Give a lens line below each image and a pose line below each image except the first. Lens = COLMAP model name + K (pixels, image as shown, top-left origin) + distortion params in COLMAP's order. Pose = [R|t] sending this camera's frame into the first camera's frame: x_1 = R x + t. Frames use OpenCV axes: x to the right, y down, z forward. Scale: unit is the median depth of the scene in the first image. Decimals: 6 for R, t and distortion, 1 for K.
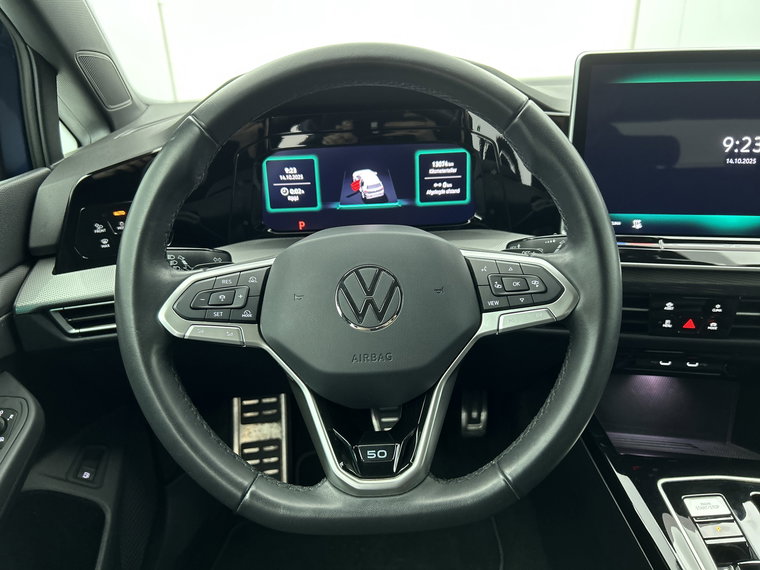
lens RADIAL K [[575.6, 0, 380.0], [0, 575.6, 285.0], [0, 0, 1]] dist [0.024276, -0.009111]
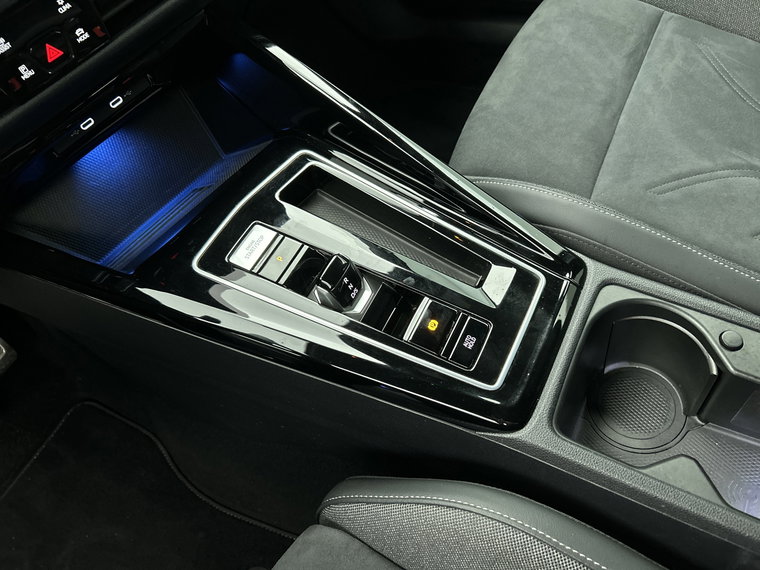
lens RADIAL K [[570.6, 0, 390.9], [0, 570.6, 285.4], [0, 0, 1]] dist [0.000607, -0.004330]
pose [[0.485335, -0.747543, 0.453464, 0.262385], [0.506086, 0.663116, 0.551502, 0.084686], [-0.712970, -0.038171, 0.700154, 0.324525]]
